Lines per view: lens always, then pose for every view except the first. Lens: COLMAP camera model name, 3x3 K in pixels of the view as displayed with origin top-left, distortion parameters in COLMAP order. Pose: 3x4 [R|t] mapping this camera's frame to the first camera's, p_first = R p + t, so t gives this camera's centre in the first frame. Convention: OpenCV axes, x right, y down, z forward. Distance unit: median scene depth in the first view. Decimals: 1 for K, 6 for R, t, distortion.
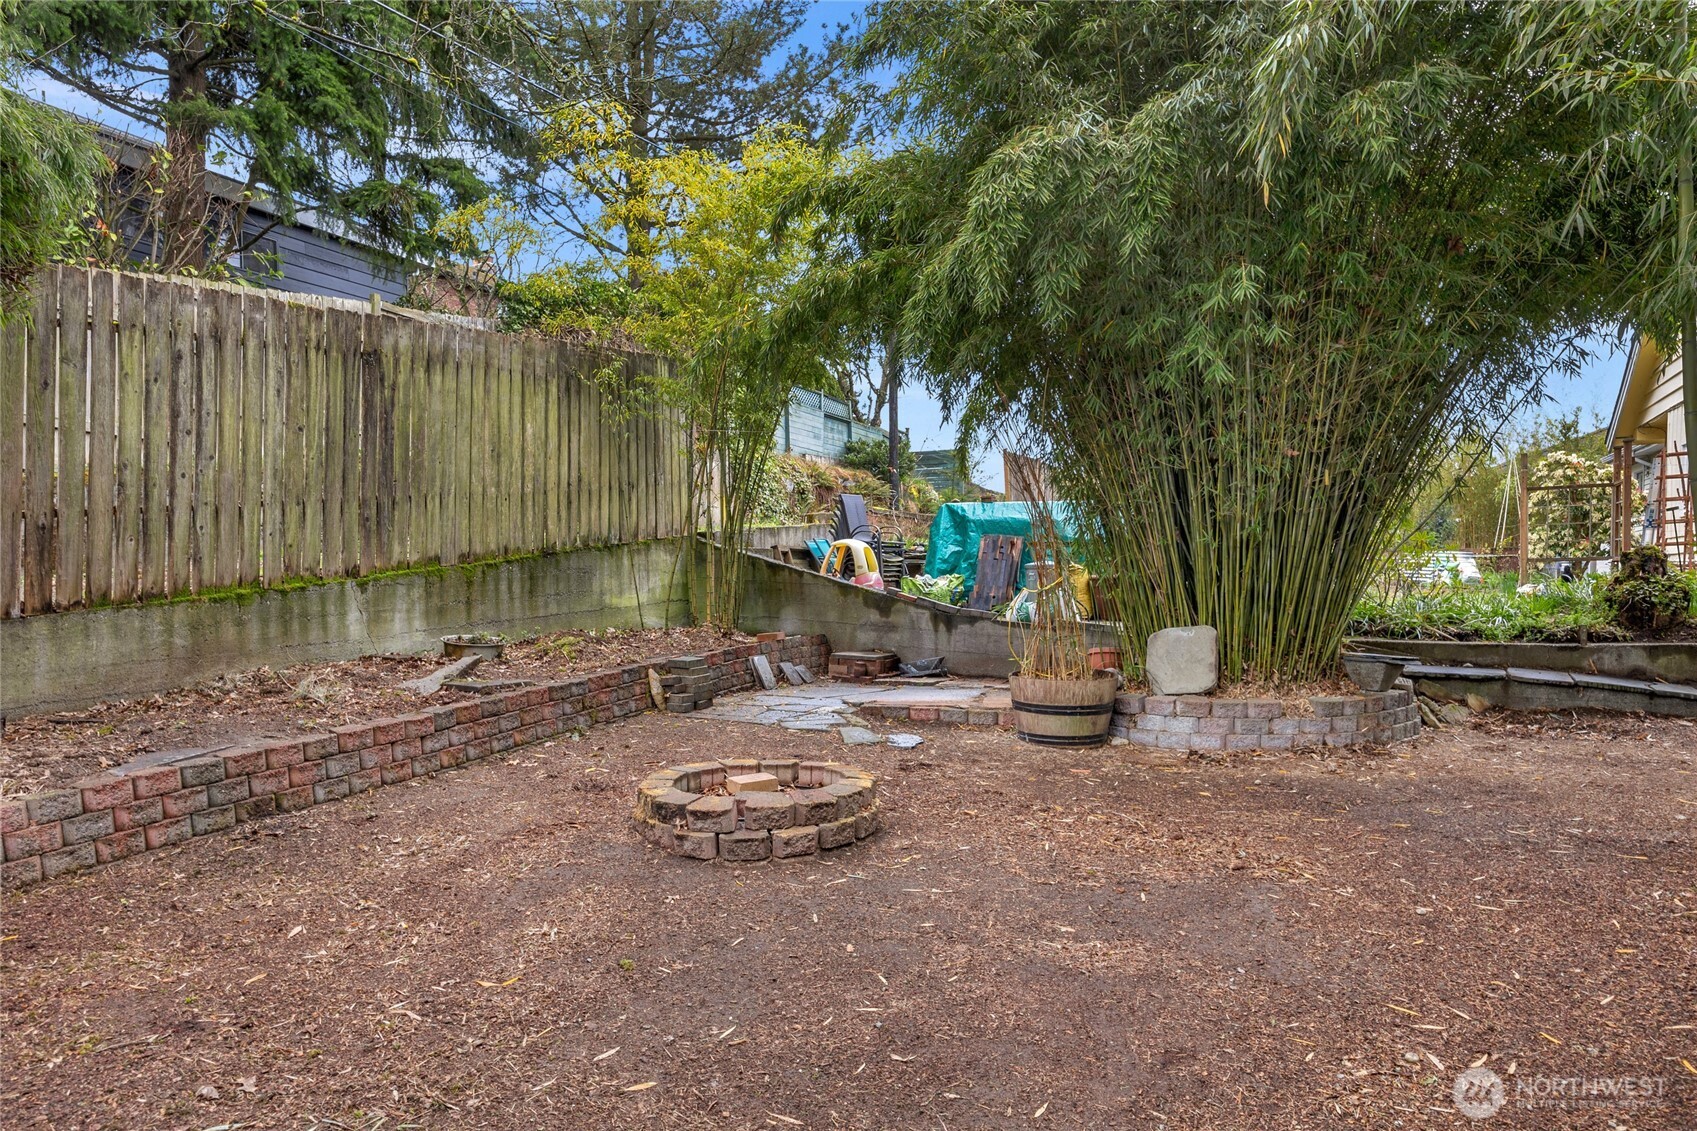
lens RADIAL K [[1124.2, 0, 846.0], [0, 1124.2, 527.4], [0, 0, 1]] dist [0.001696, 0.000658]
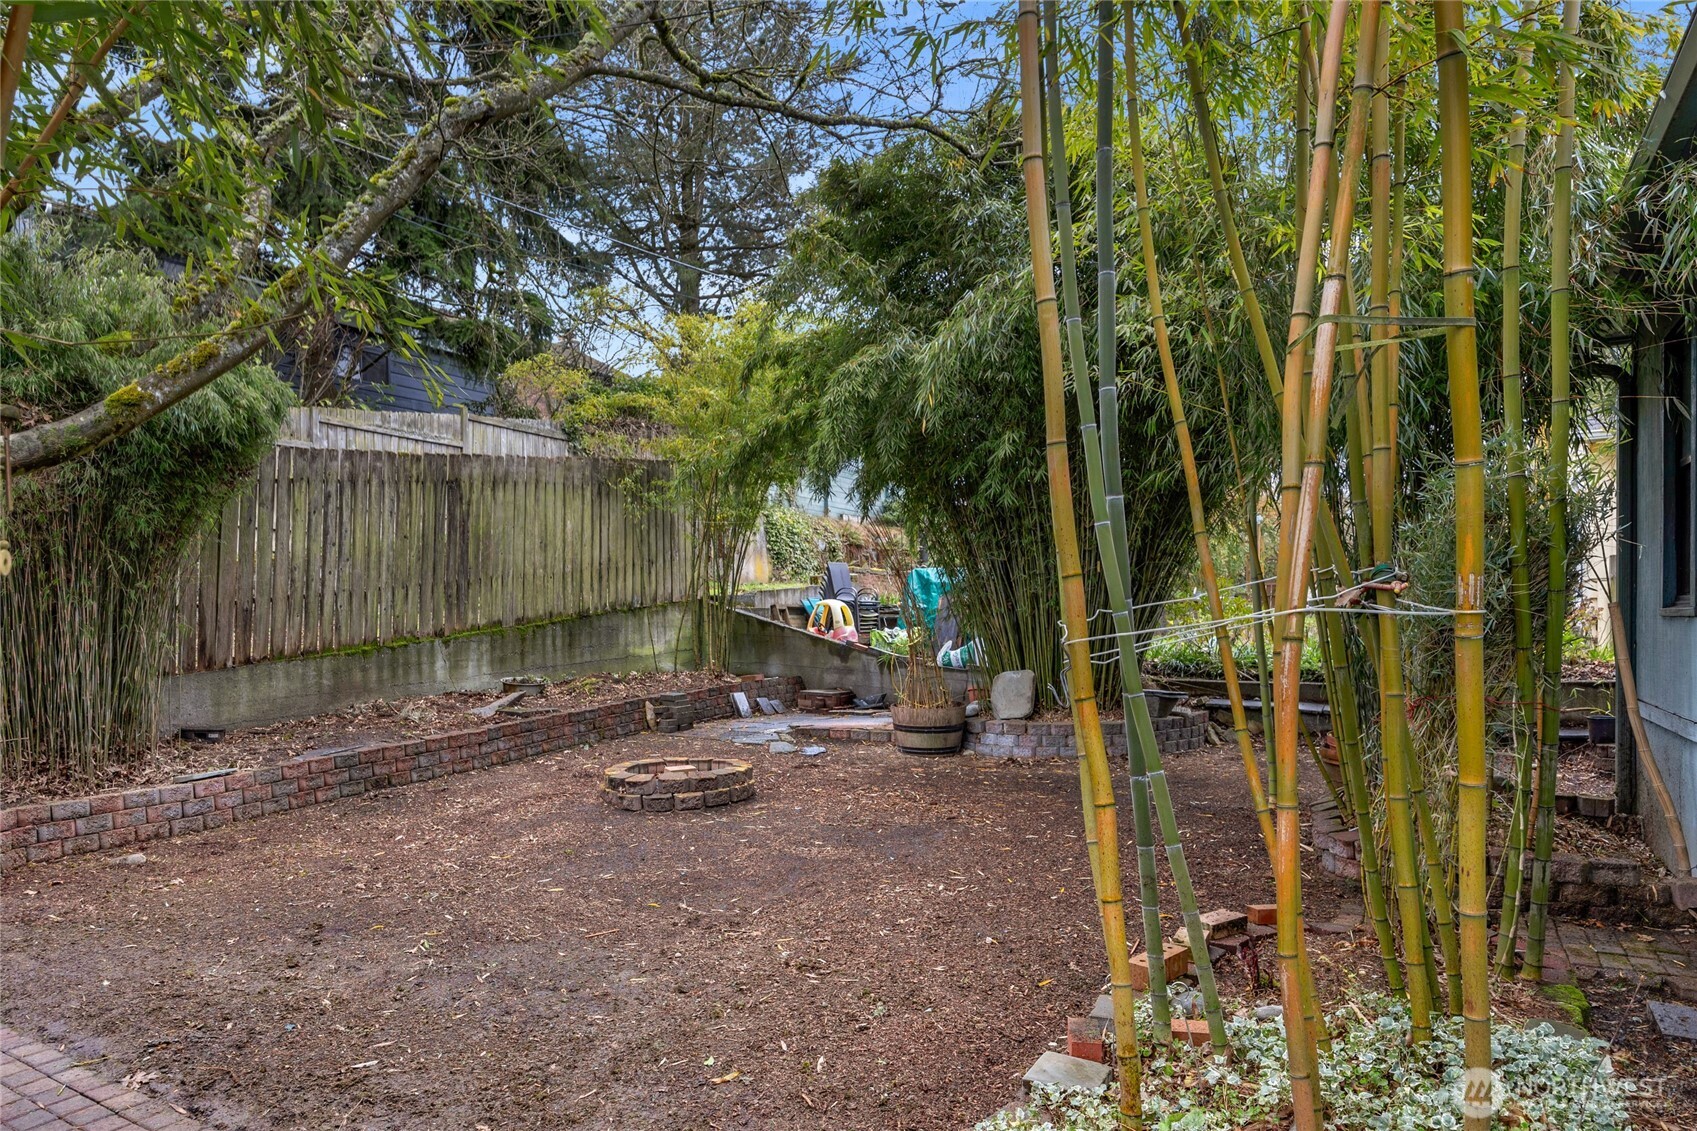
lens RADIAL K [[1089.6, 0, 852.9], [0, 1089.6, 522.7], [0, 0, 1]] dist [0.006390, 0.001419]
pose [[0.998037, -0.010172, -0.061787, 0.183739], [0.007426, 0.998982, -0.044505, -0.037219], [0.062177, 0.043959, 0.997097, -0.379162]]
